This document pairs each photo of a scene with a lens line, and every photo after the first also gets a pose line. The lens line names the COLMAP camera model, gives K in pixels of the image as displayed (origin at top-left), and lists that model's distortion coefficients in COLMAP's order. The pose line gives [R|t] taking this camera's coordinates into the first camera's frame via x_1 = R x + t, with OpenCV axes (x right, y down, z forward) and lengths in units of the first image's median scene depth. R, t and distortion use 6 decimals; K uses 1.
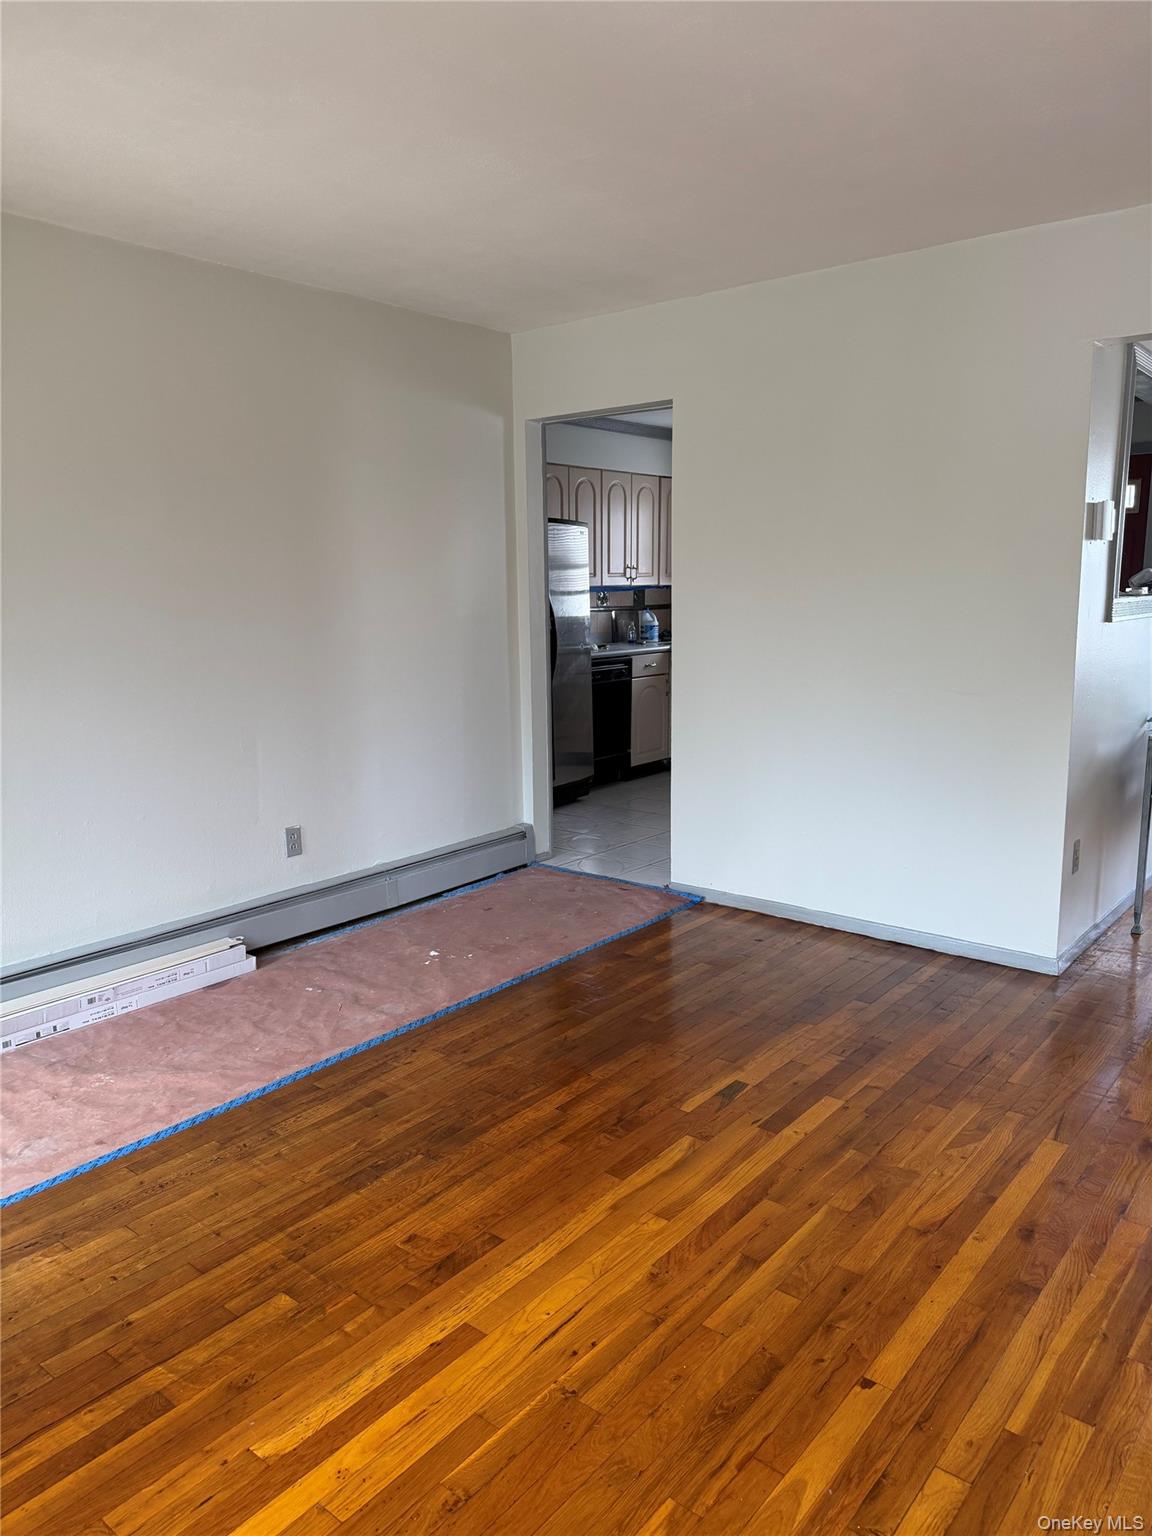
lens RADIAL K [[1058.1, 0, 576.0], [0, 1058.1, 768.0], [0, 0, 1]] dist [0.122901, -0.222972]
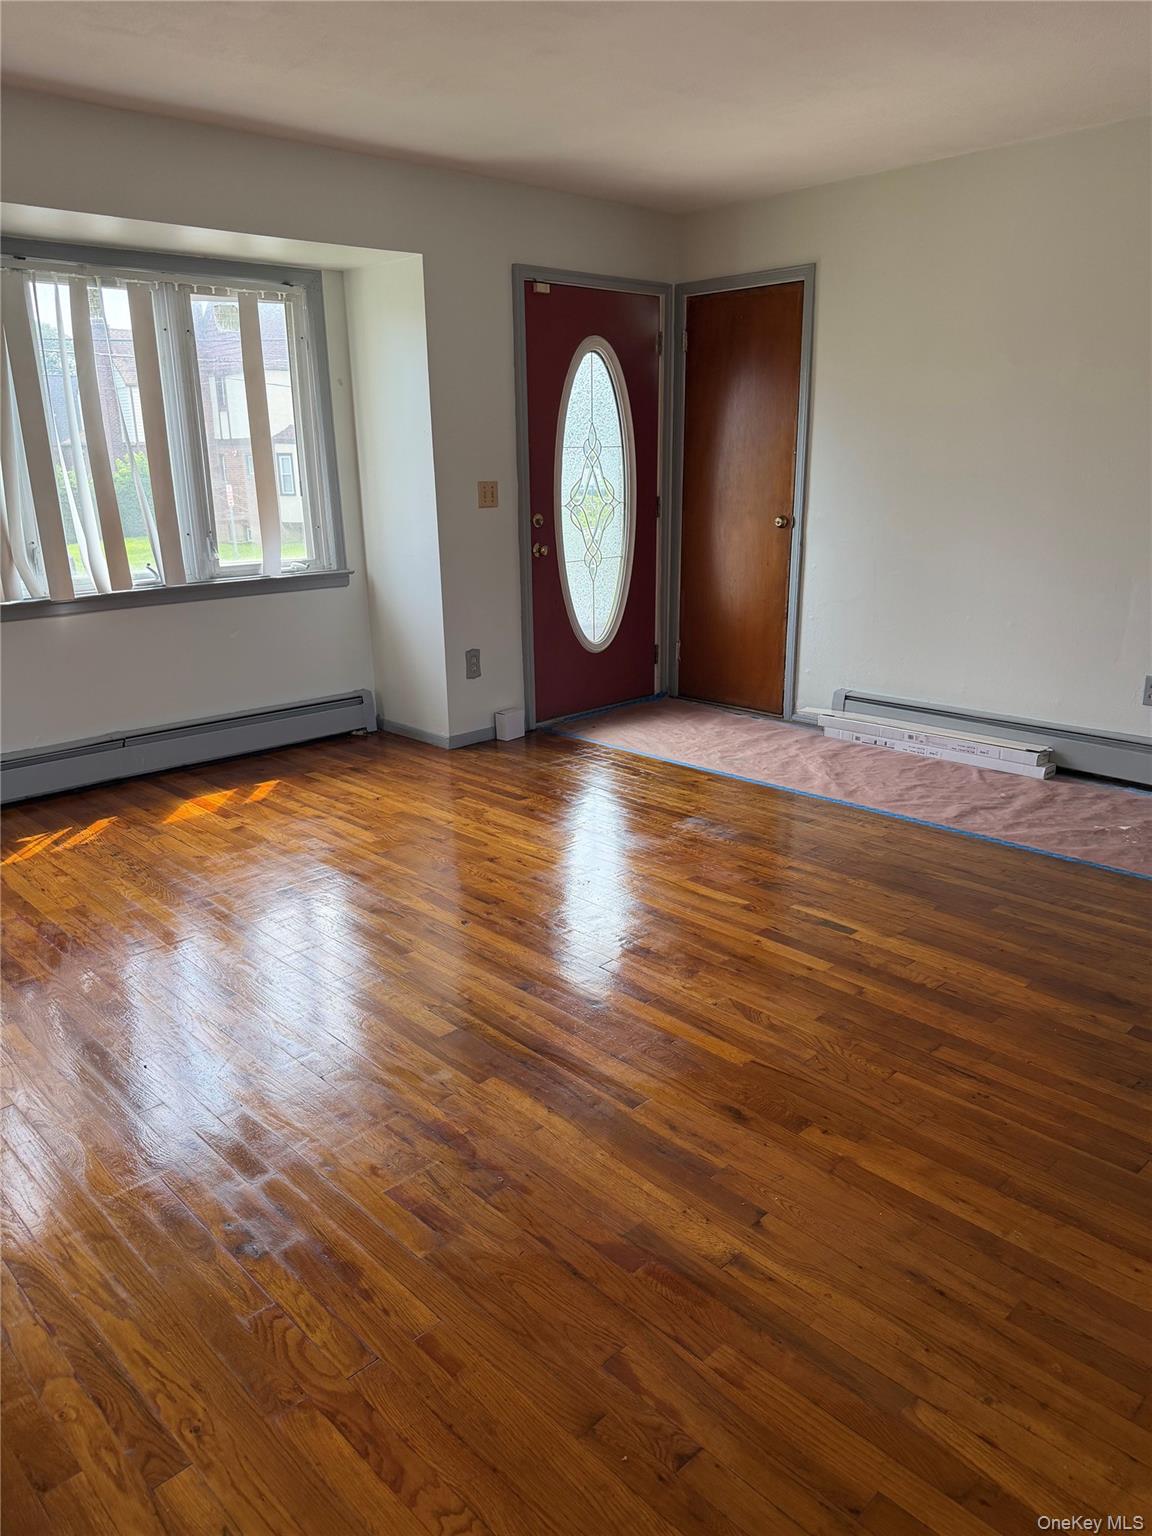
lens RADIAL K [[1058.1, 0, 576.0], [0, 1058.1, 768.0], [0, 0, 1]] dist [0.122901, -0.222972]
pose [[-0.110825, 0.298096, -0.948080, 1.072274], [-0.147209, 0.938510, 0.312295, -0.139575], [0.982877, 0.174176, -0.060128, 0.720649]]
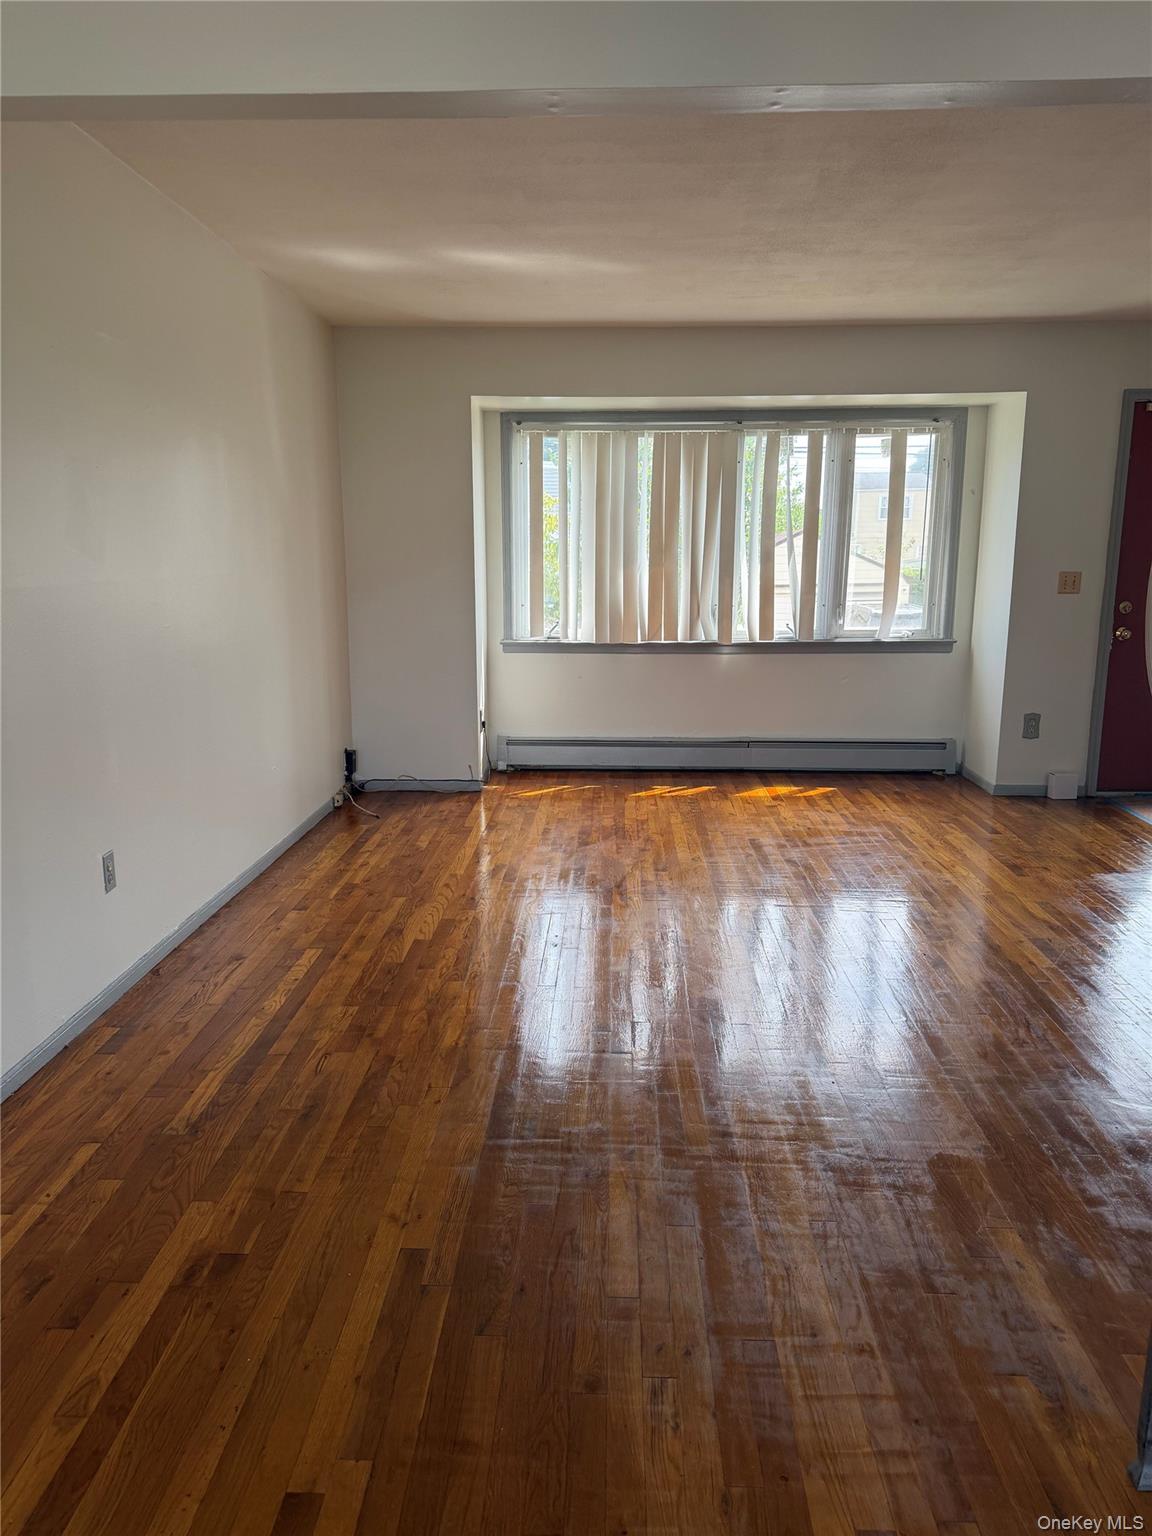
lens RADIAL K [[1058.1, 0, 576.0], [0, 1058.1, 768.0], [0, 0, 1]] dist [0.122901, -0.222972]
pose [[-0.787779, 0.144356, -0.598803, 1.273332], [-0.085833, 0.936938, 0.338792, -0.262809], [0.609948, 0.318290, -0.725710, 1.358334]]
